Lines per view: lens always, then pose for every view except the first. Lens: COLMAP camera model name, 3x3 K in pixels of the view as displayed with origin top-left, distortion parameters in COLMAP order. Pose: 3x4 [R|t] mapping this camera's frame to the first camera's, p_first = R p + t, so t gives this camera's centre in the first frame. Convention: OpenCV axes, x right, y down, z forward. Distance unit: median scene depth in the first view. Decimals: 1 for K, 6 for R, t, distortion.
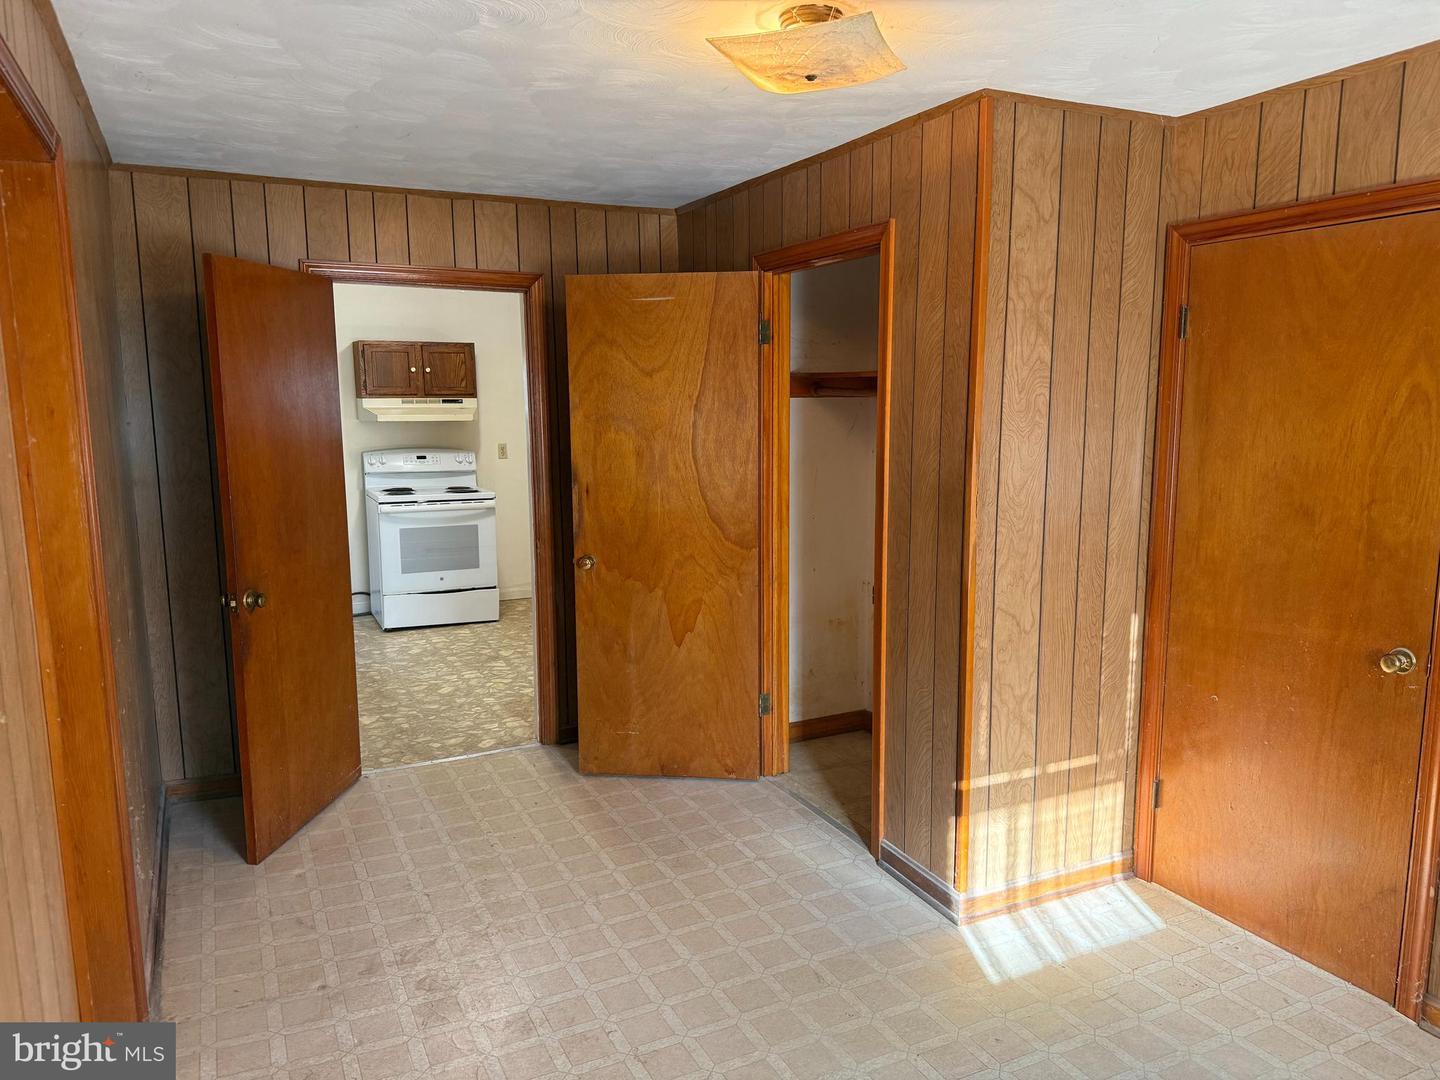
lens RADIAL K [[1006.3, 0, 783.1], [0, 1006.3, 546.3], [0, 0, 1]] dist [0.032037, -0.032851]
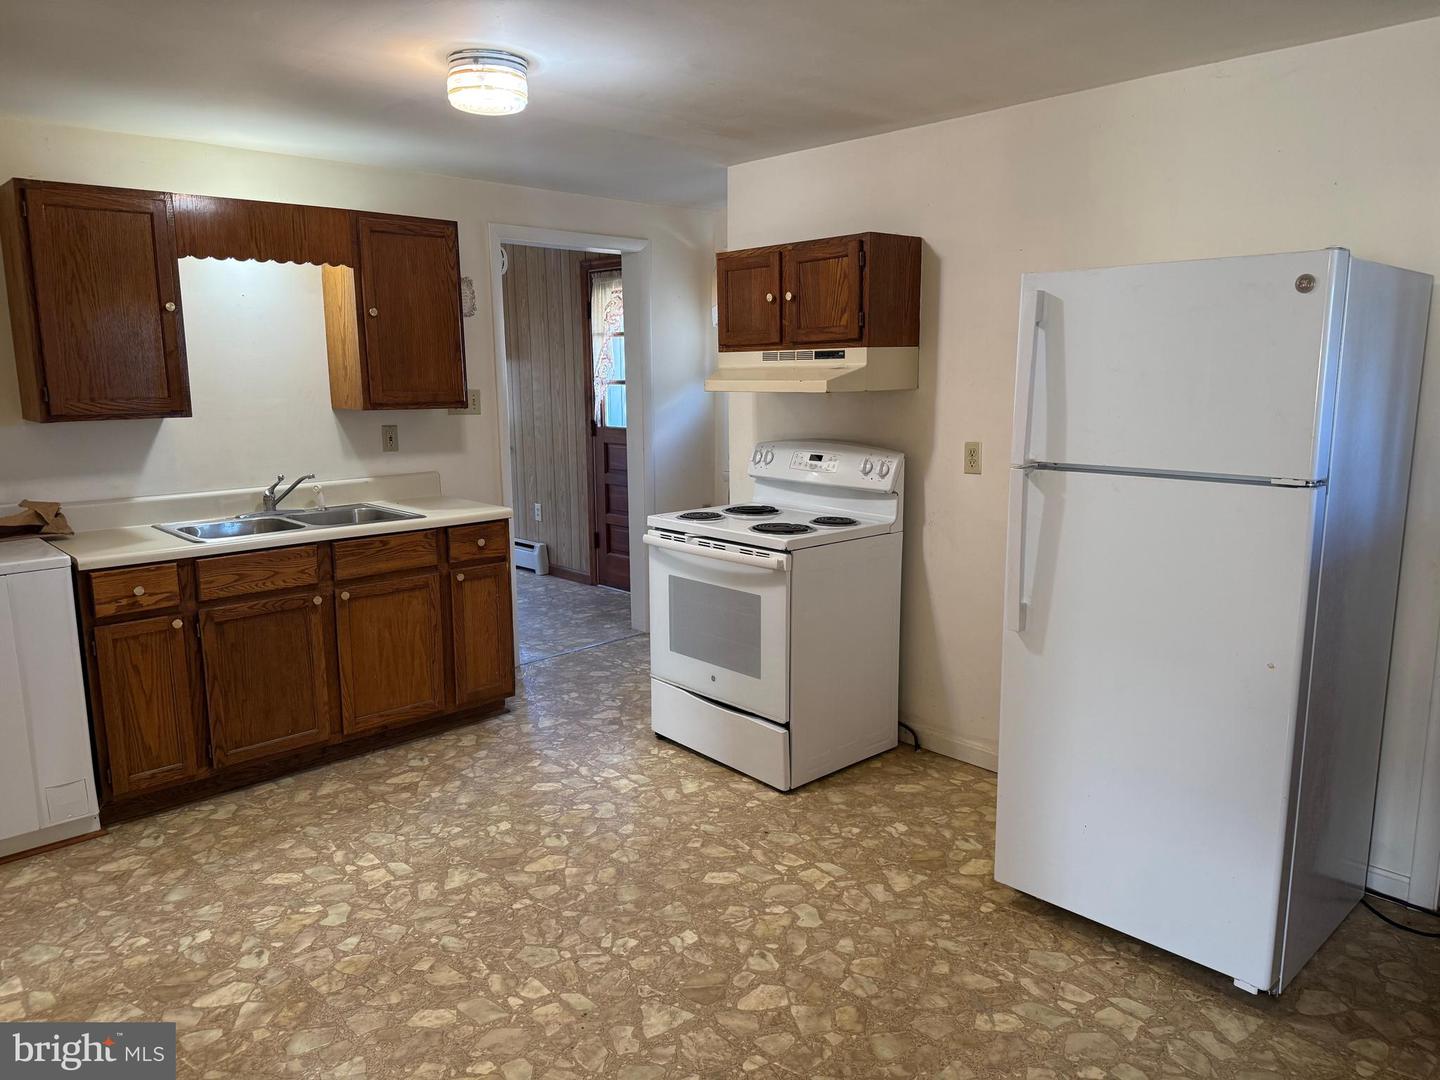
lens RADIAL K [[1006.3, 0, 745.0], [0, 1006.3, 531.8], [0, 0, 1]] dist [0.032037, -0.032851]
pose [[0.241310, 0.149349, -0.958887, 0.175850], [-0.141594, 0.982931, 0.117461, -0.111468], [0.960063, 0.107428, 0.258338, 0.854376]]
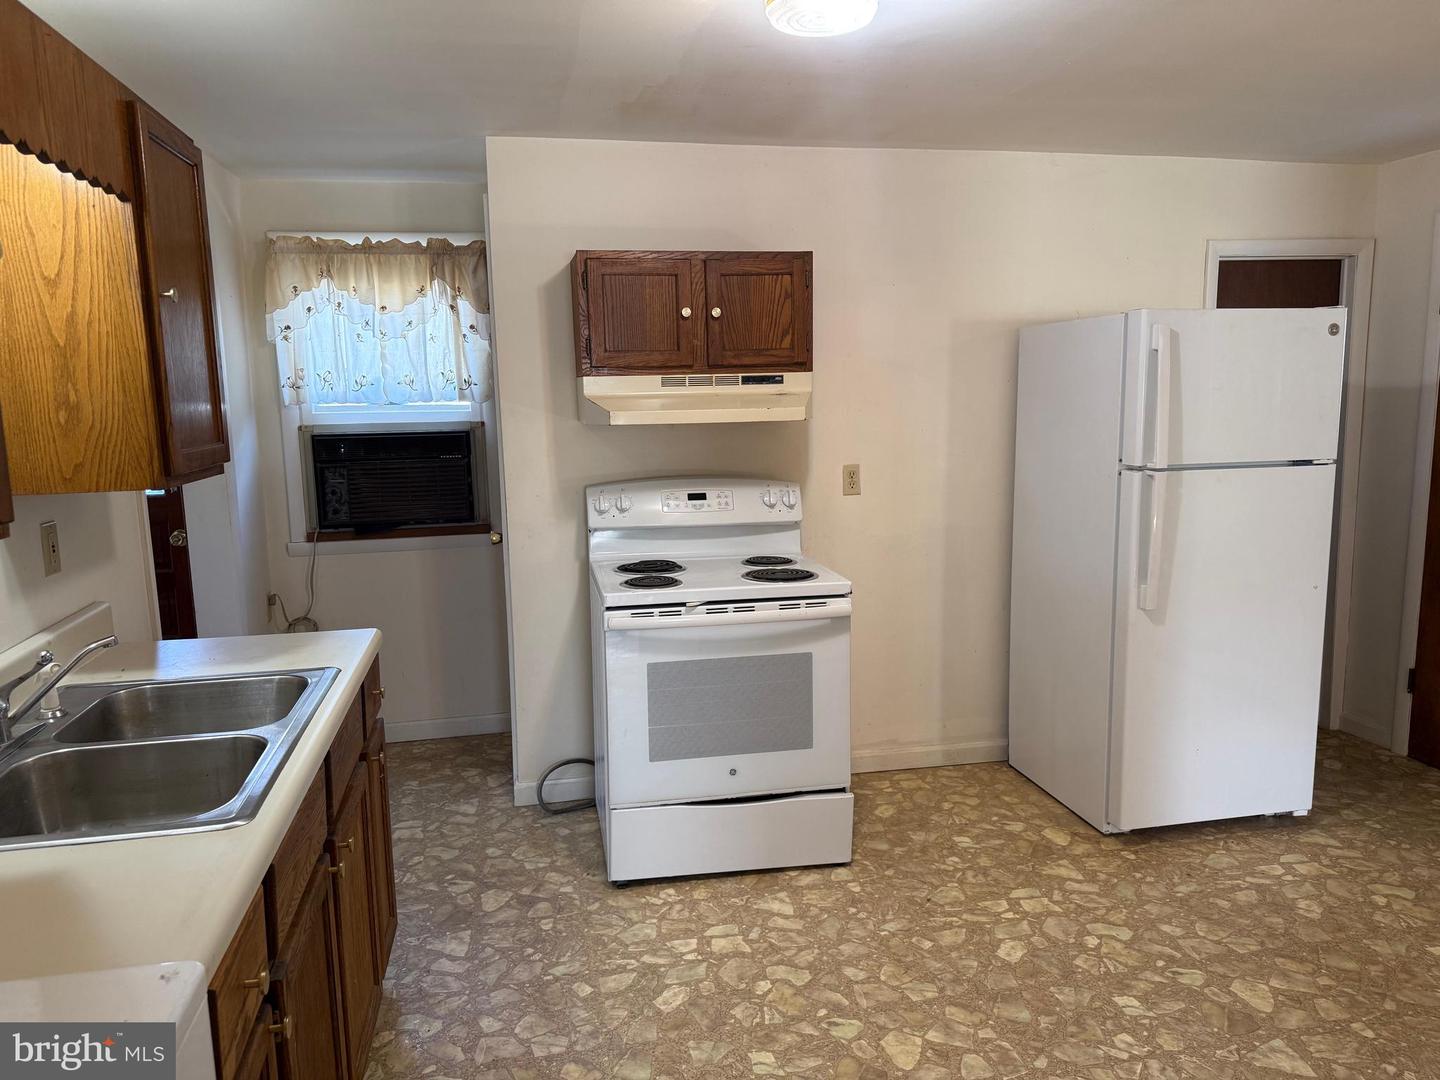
lens RADIAL K [[1006.3, 0, 718.6], [0, 1006.3, 524.0], [0, 0, 1]] dist [0.032037, -0.032851]
pose [[0.950564, 0.019567, -0.309913, -0.205103], [-0.025679, 0.999548, -0.015654, -0.070202], [0.309466, 0.022838, 0.950636, 0.562533]]
